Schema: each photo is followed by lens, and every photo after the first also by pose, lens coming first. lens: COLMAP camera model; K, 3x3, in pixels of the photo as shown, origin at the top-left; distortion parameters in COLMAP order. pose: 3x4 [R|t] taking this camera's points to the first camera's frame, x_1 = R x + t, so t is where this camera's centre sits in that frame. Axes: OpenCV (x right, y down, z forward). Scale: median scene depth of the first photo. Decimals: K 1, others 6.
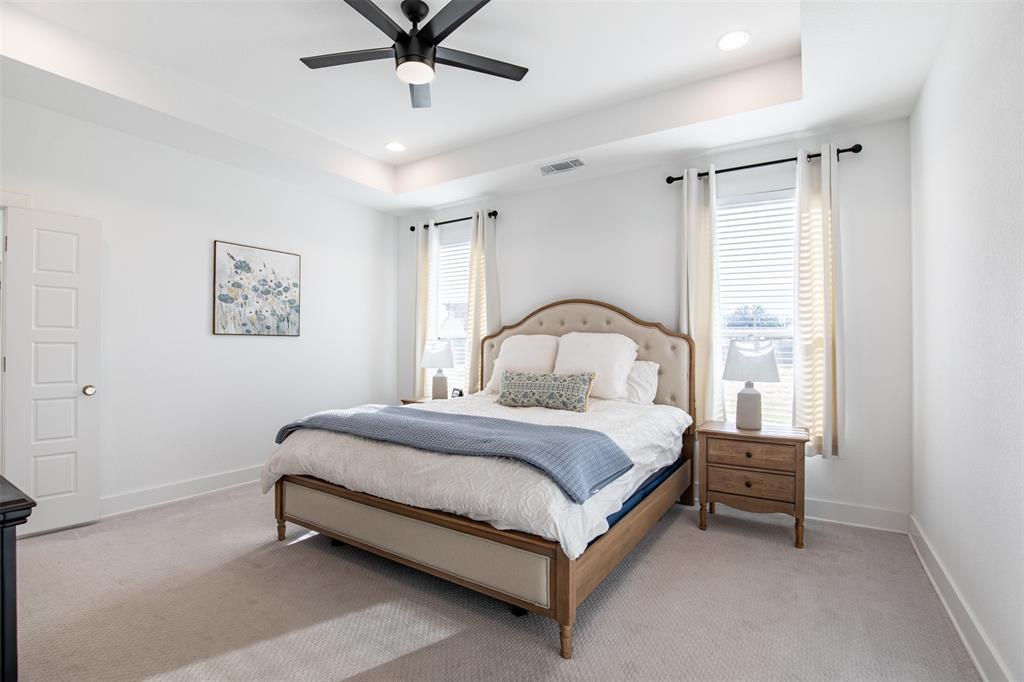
lens RADIAL K [[465.0, 0, 512.0], [0, 465.0, 341.0], [0, 0, 1]] dist [-0.038386, -0.000166]
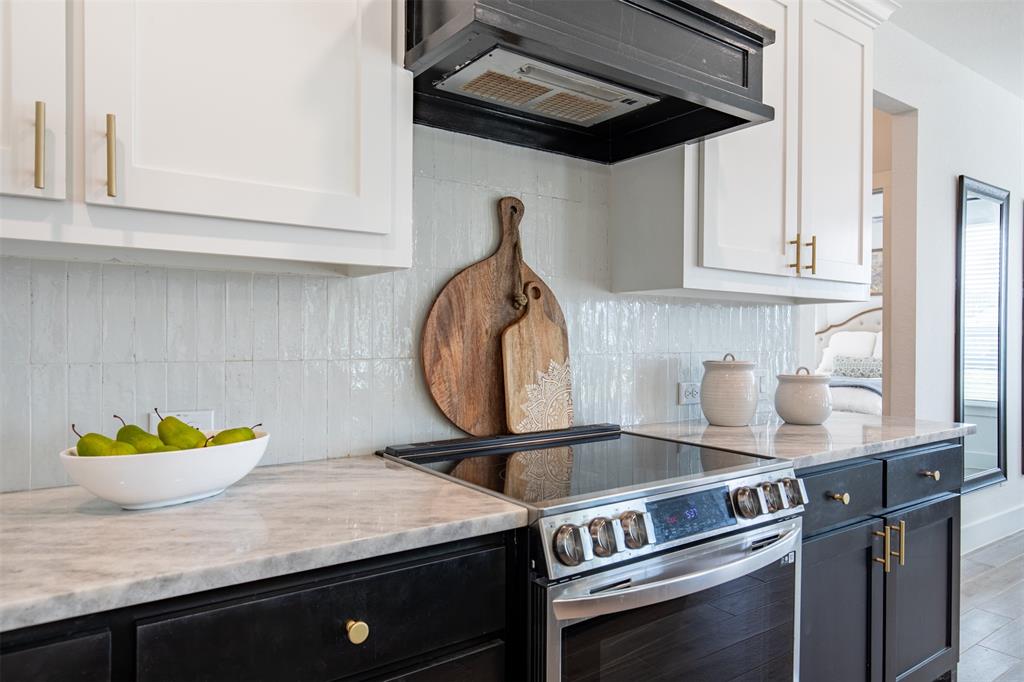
lens RADIAL K [[663.5, 0, 512.0], [0, 663.5, 341.0], [0, 0, 1]] dist [0.000332, 0.000073]
pose [[0.928684, 0.004011, -0.370850, -0.172960], [-0.000242, 0.999948, 0.010209, -0.004383], [0.370871, -0.009391, 0.928637, -1.243498]]
